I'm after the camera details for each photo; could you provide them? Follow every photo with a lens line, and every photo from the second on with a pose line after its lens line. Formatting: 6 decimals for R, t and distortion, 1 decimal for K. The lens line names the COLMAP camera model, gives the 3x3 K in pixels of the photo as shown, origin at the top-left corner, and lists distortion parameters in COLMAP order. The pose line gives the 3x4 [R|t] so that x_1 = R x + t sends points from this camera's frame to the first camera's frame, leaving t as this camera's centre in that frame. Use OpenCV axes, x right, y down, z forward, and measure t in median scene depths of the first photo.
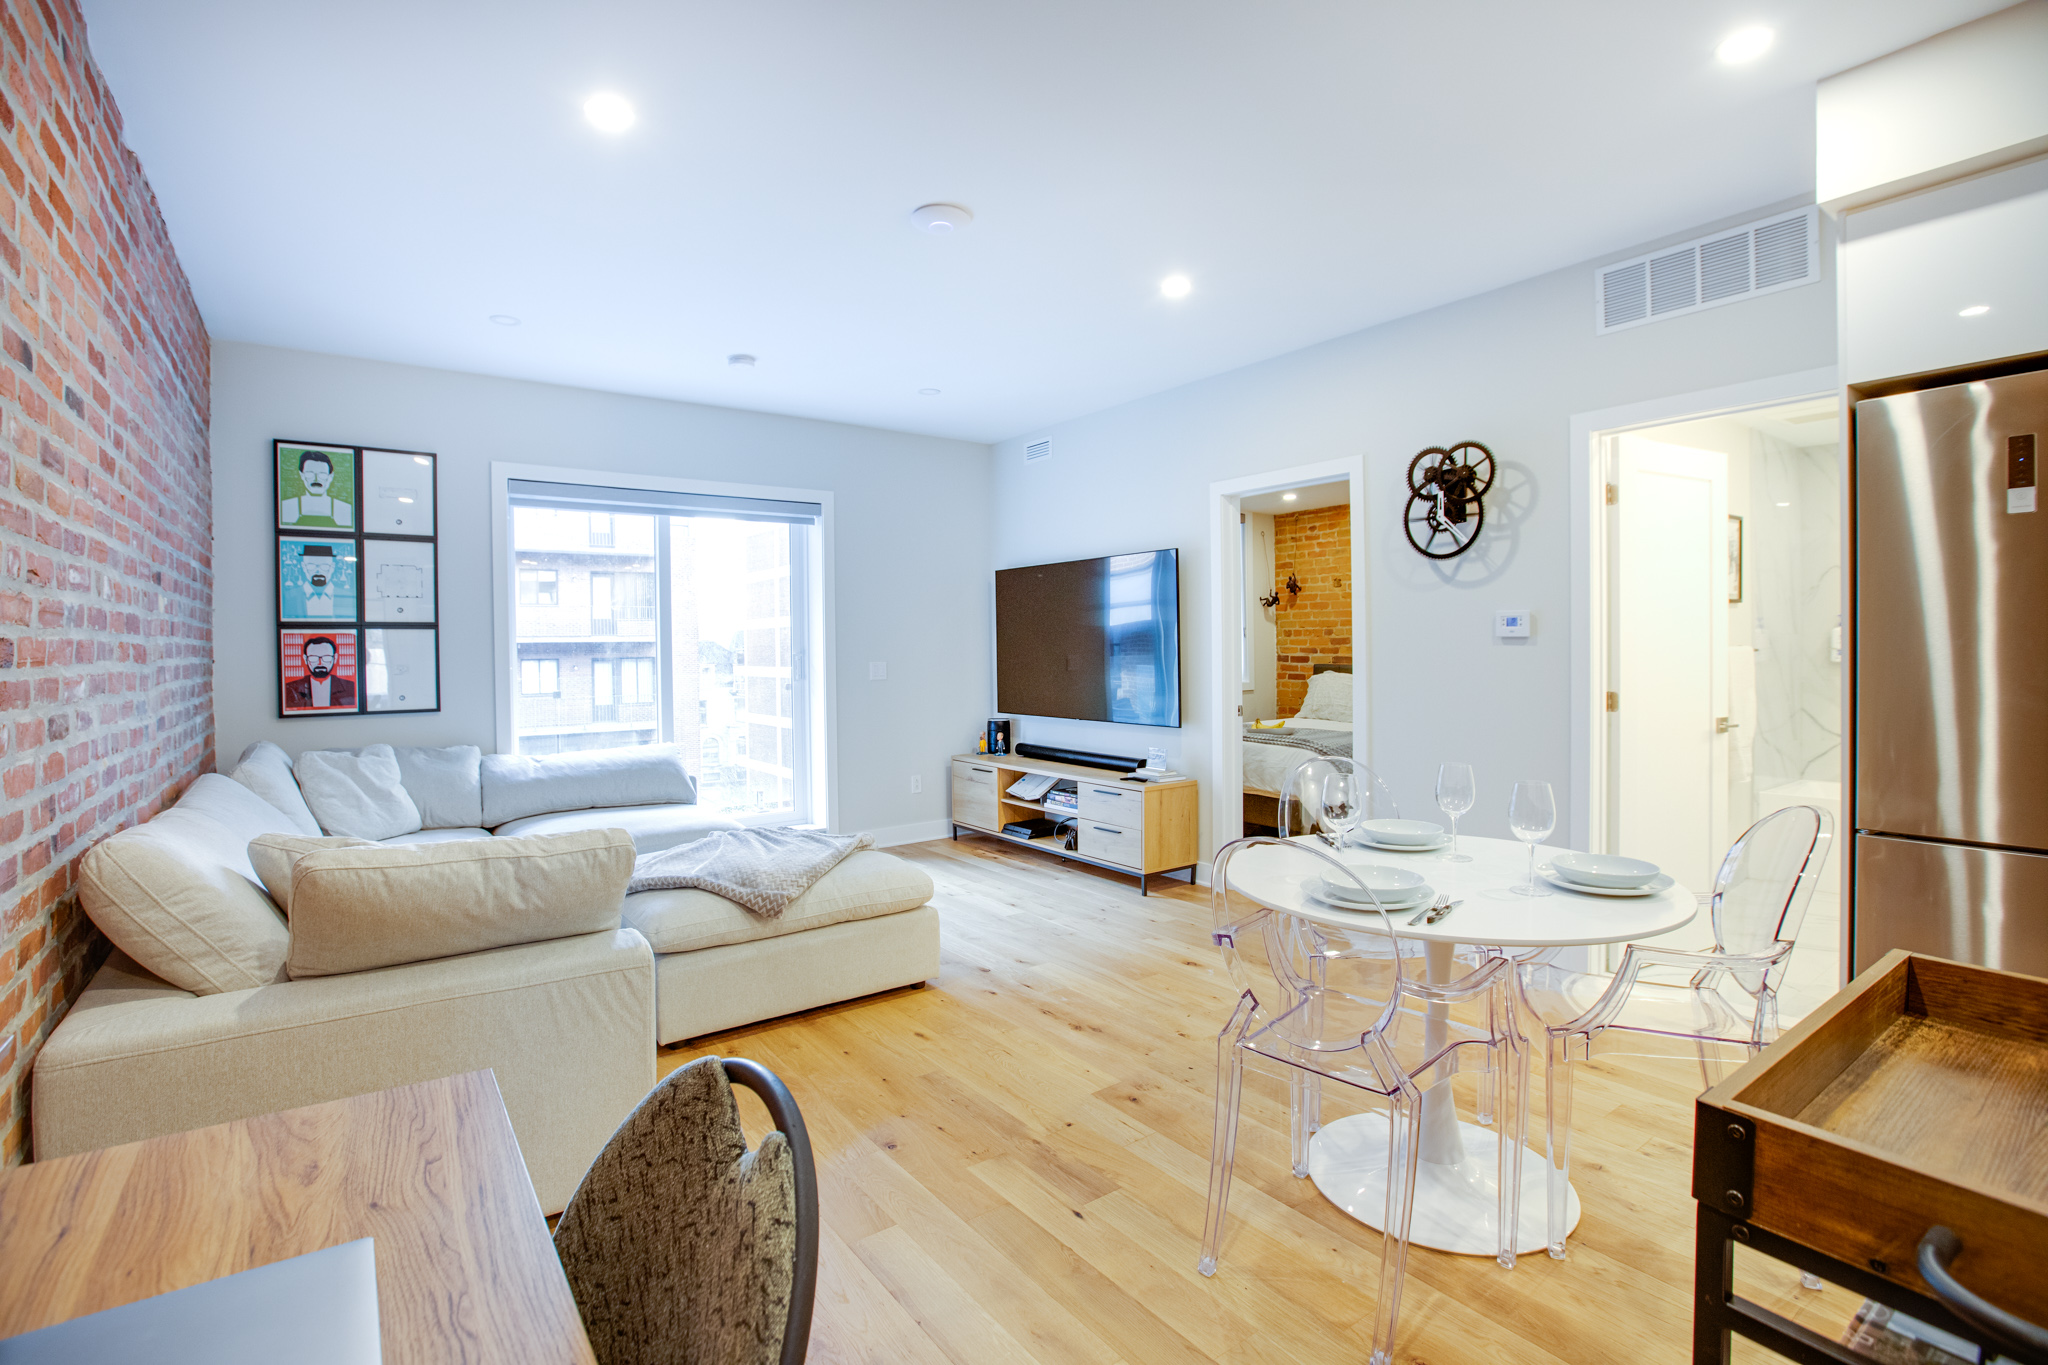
lens RADIAL K [[963.5, 0, 972.5], [0, 963.5, 661.5], [0, 0, 1]] dist [-0.051316, 0.032123]
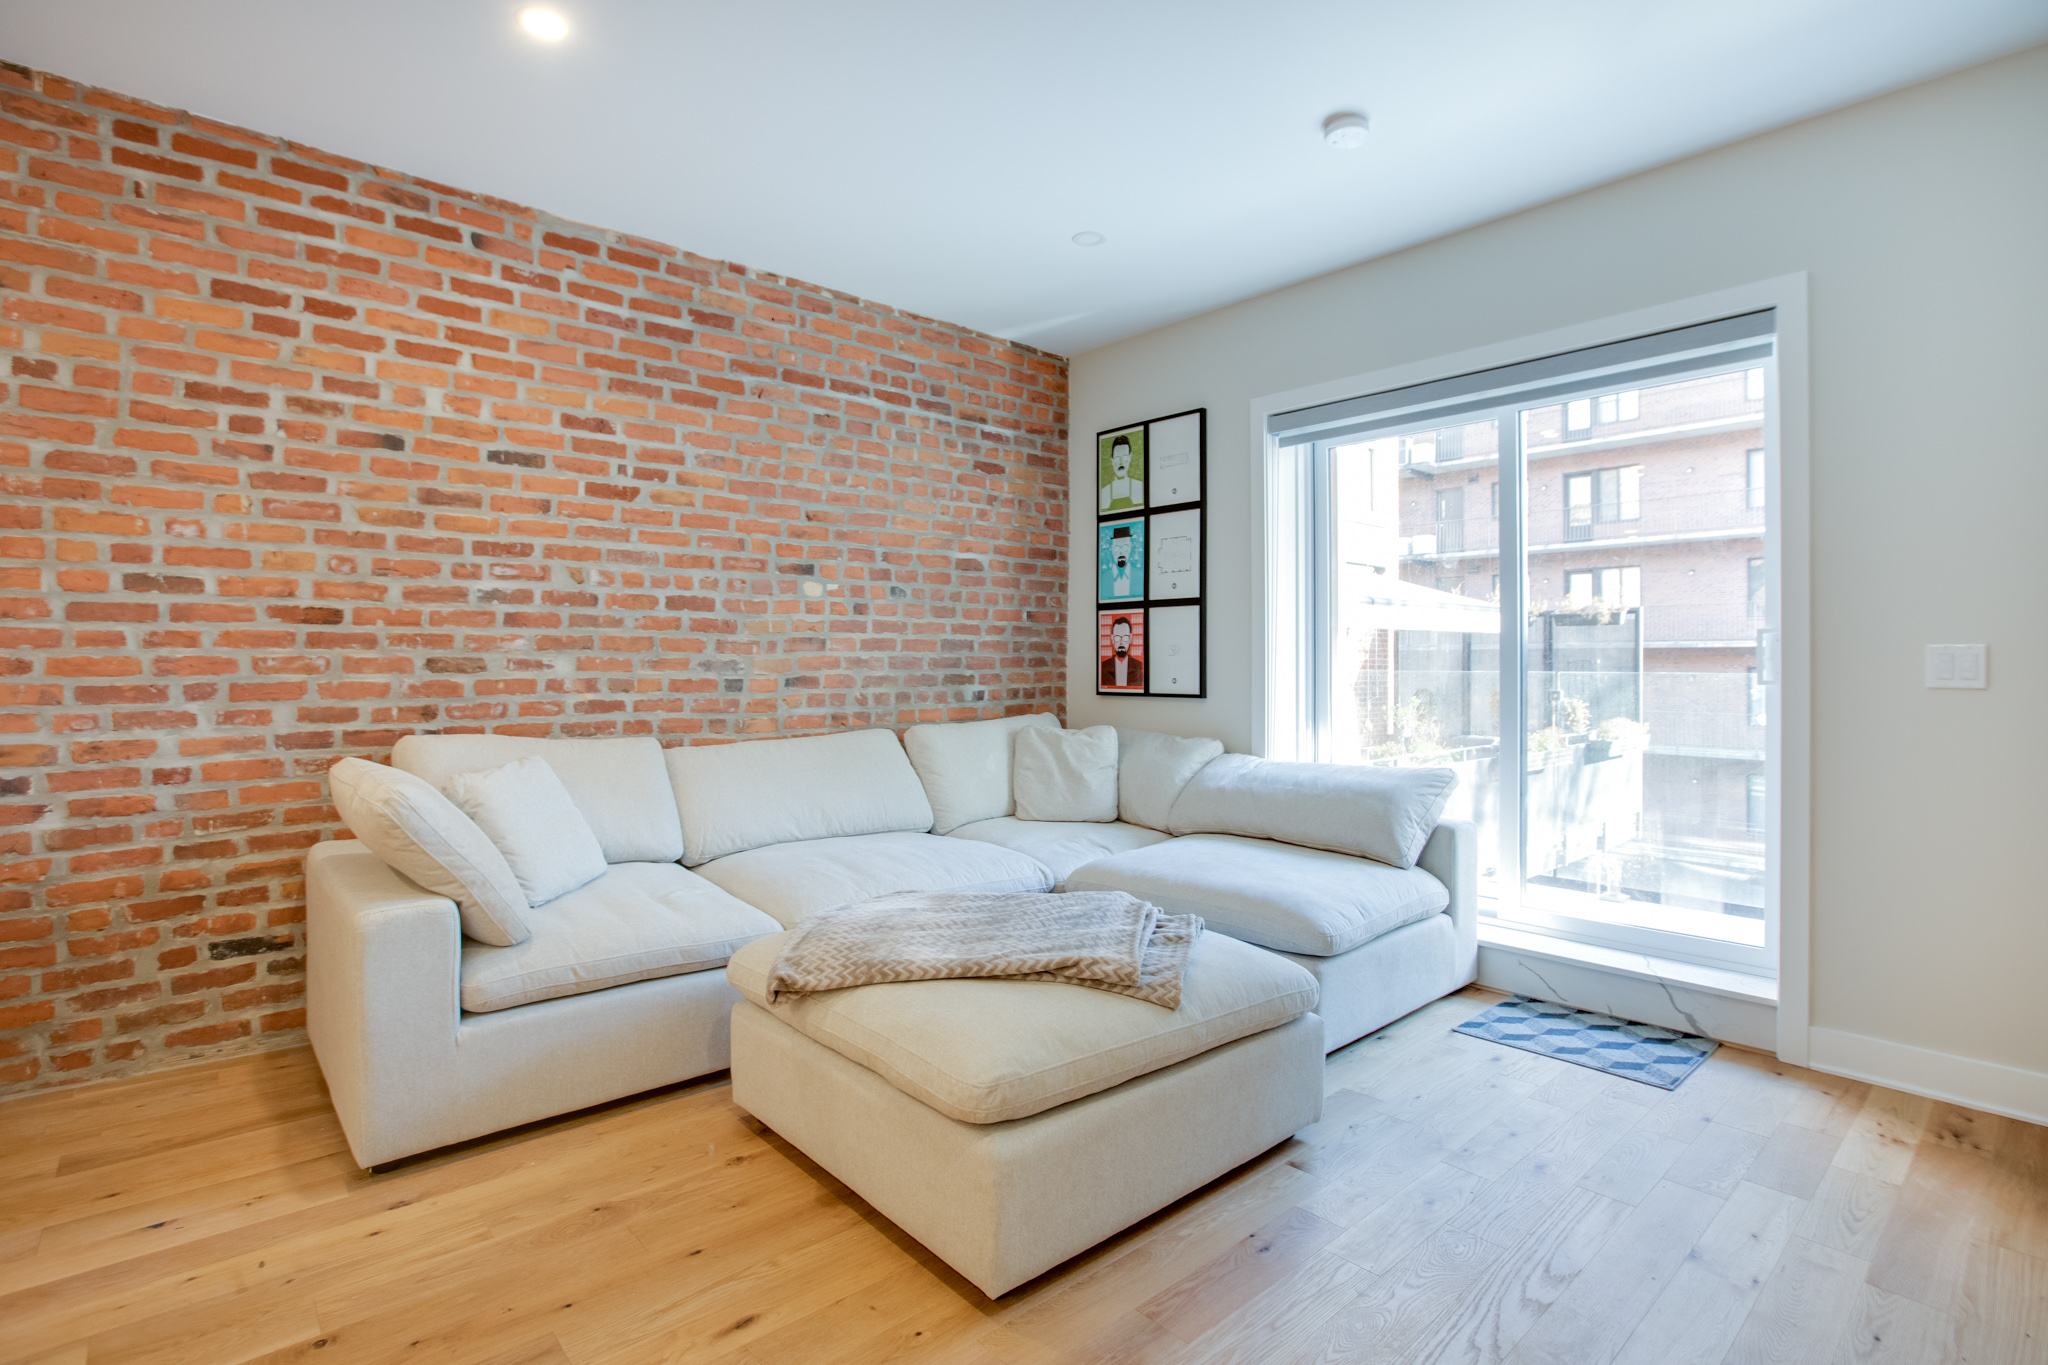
lens RADIAL K [[963.5, 0, 972.5], [0, 963.5, 661.5], [0, 0, 1]] dist [-0.051316, 0.032123]
pose [[0.115688, 0.011023, -0.993224, 0.318290], [-0.015879, 0.999831, 0.009247, 0.014735], [0.993159, 0.014702, 0.115844, 0.720826]]
